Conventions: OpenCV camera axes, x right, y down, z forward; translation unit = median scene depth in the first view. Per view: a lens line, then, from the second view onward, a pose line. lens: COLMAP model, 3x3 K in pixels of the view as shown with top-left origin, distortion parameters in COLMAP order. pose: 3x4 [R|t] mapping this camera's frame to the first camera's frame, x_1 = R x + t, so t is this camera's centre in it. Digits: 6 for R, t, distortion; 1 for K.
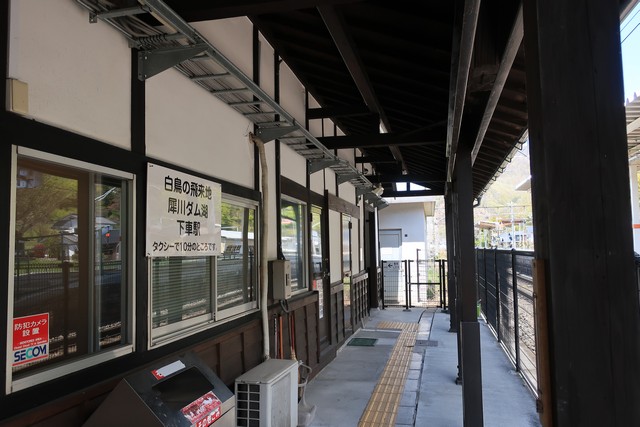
lens RADIAL K [[499.8, 0, 321.0], [0, 499.8, 215.6], [0, 0, 1]] dist [-0.010833, 0.009406]
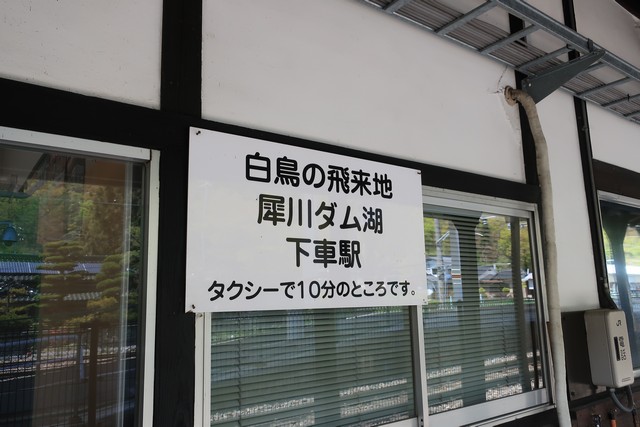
lens RADIAL K [[499.8, 0, 321.0], [0, 499.8, 215.6], [0, 0, 1]] dist [-0.010833, 0.009406]
pose [[0.761489, -0.109906, -0.638792, 0.064543], [0.058675, 0.993162, -0.100931, 0.038214], [0.645516, 0.039377, 0.762731, 0.600805]]
